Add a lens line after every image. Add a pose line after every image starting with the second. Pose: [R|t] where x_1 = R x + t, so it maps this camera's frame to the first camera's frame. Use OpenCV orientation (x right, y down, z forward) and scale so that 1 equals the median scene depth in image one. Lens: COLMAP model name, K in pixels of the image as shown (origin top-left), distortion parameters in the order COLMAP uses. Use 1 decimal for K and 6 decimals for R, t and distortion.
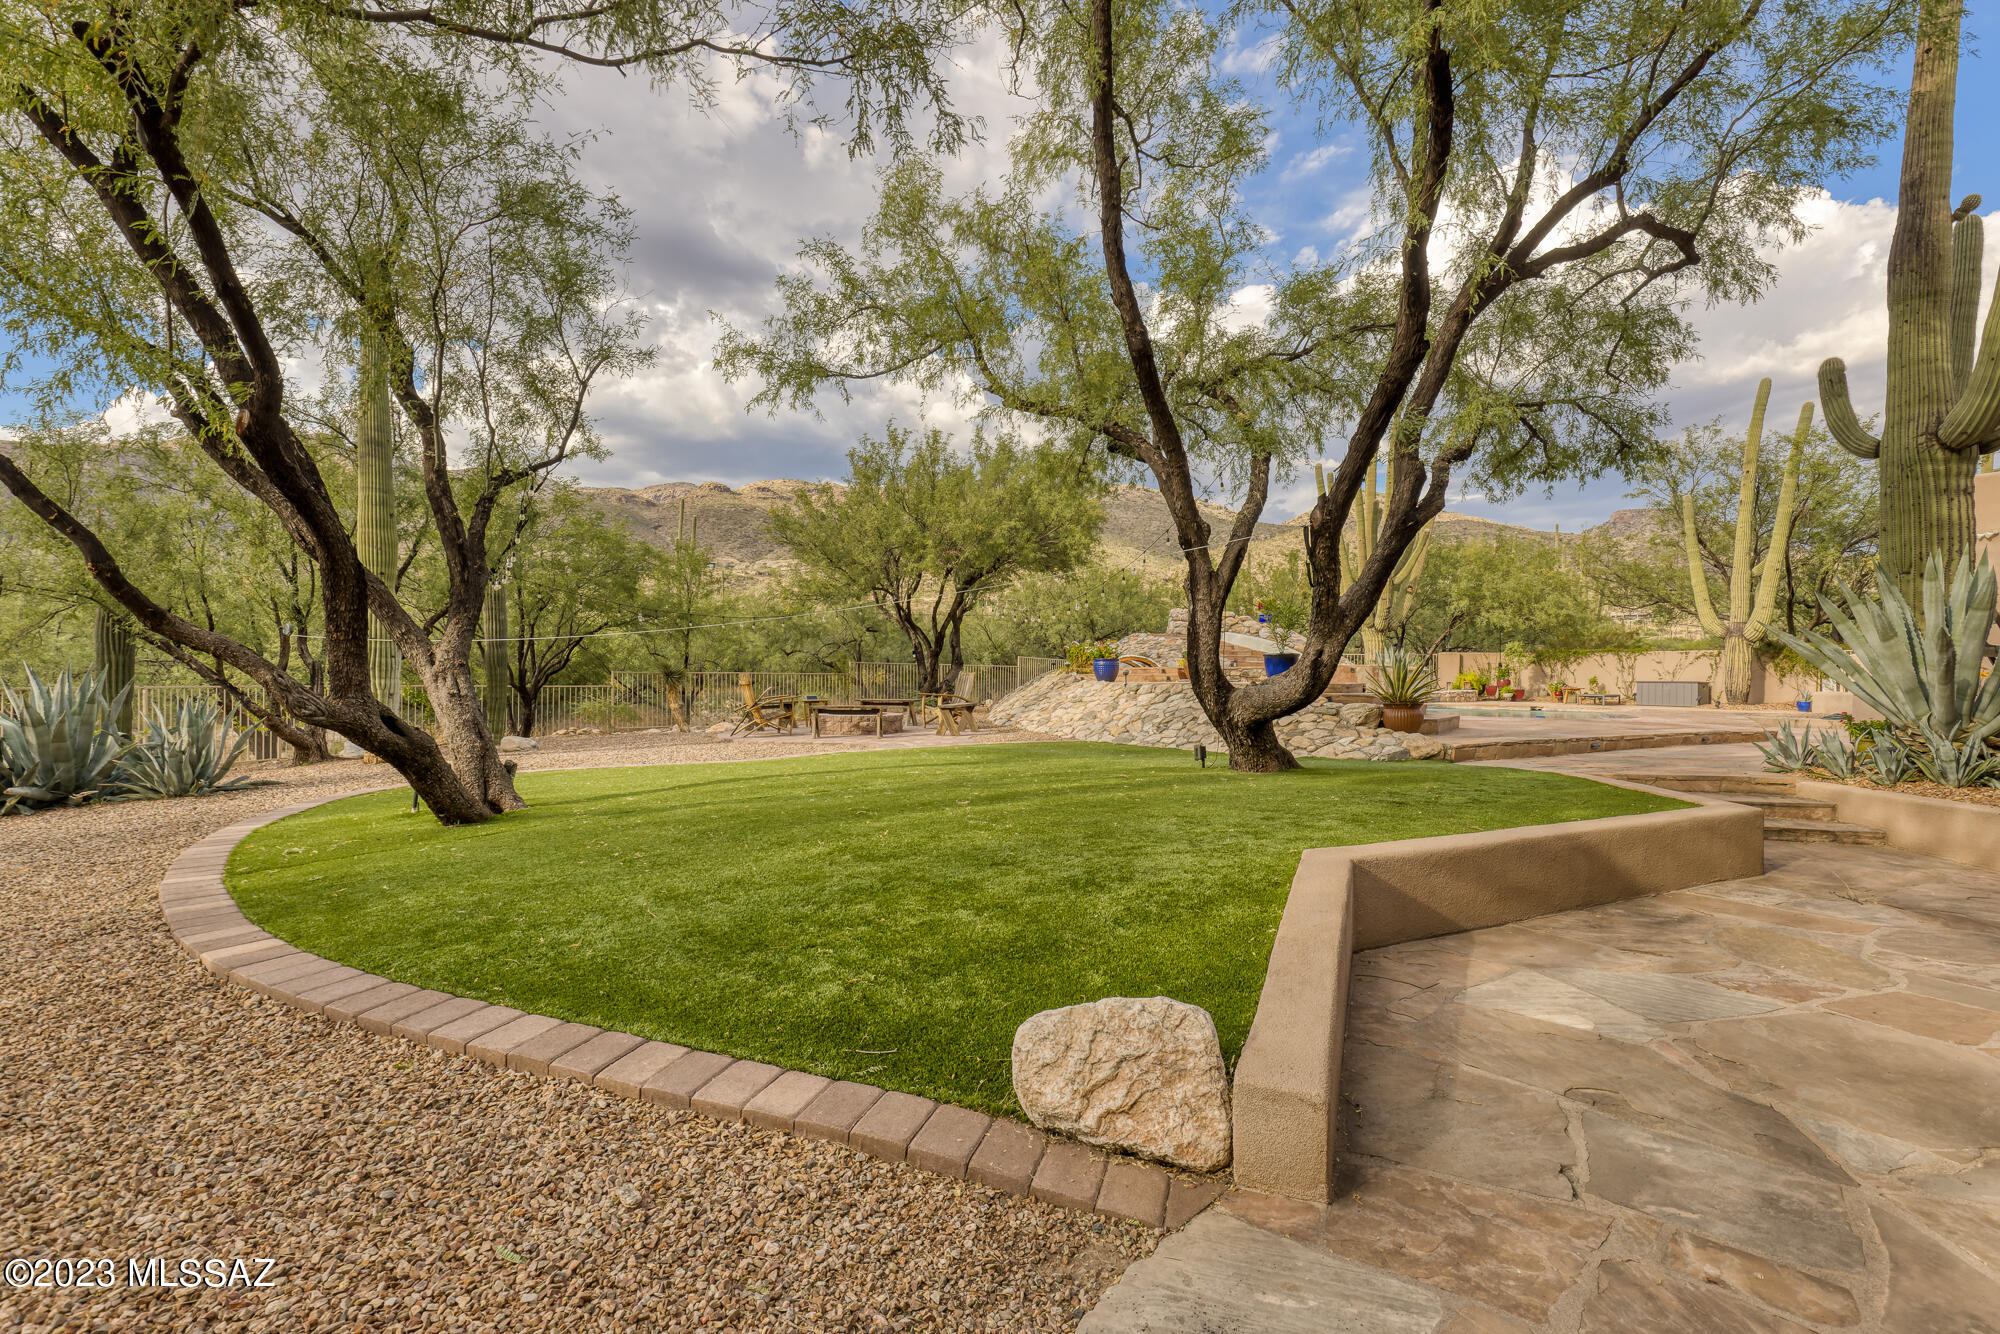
lens RADIAL K [[901.9, 0, 1003.0], [0, 901.9, 672.5], [0, 0, 1]] dist [0.001131, 0.000498]
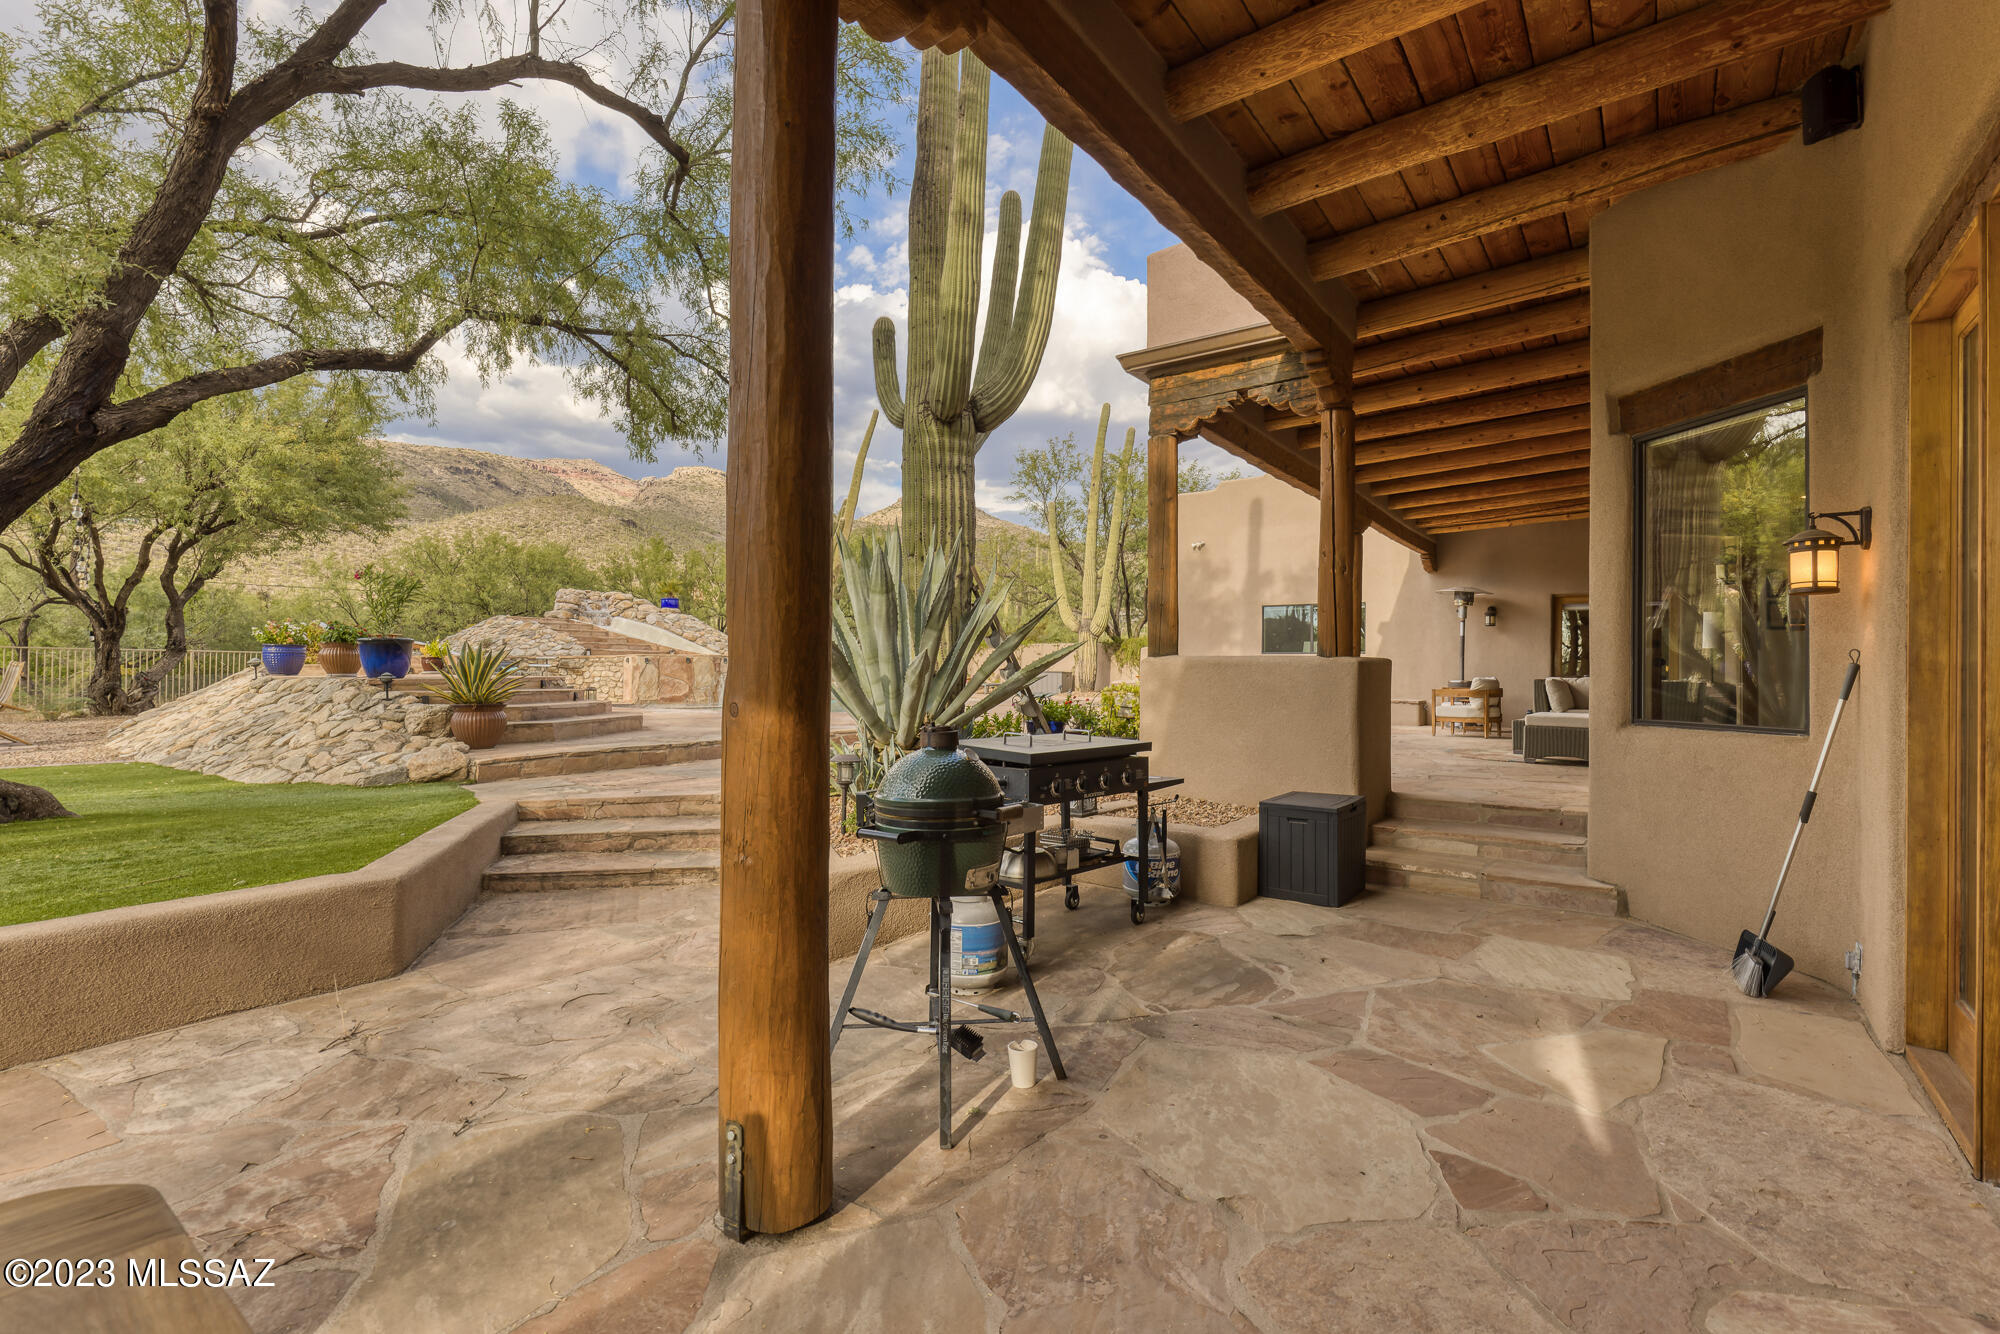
lens RADIAL K [[901.9, 0, 991.6], [0, 901.9, 668.8], [0, 0, 1]] dist [0.001131, 0.000498]
pose [[0.898358, -0.001142, 0.439263, 0.656352], [-0.002562, 0.999966, 0.007840, -0.004255], [-0.439257, -0.008169, 0.898325, 0.151347]]
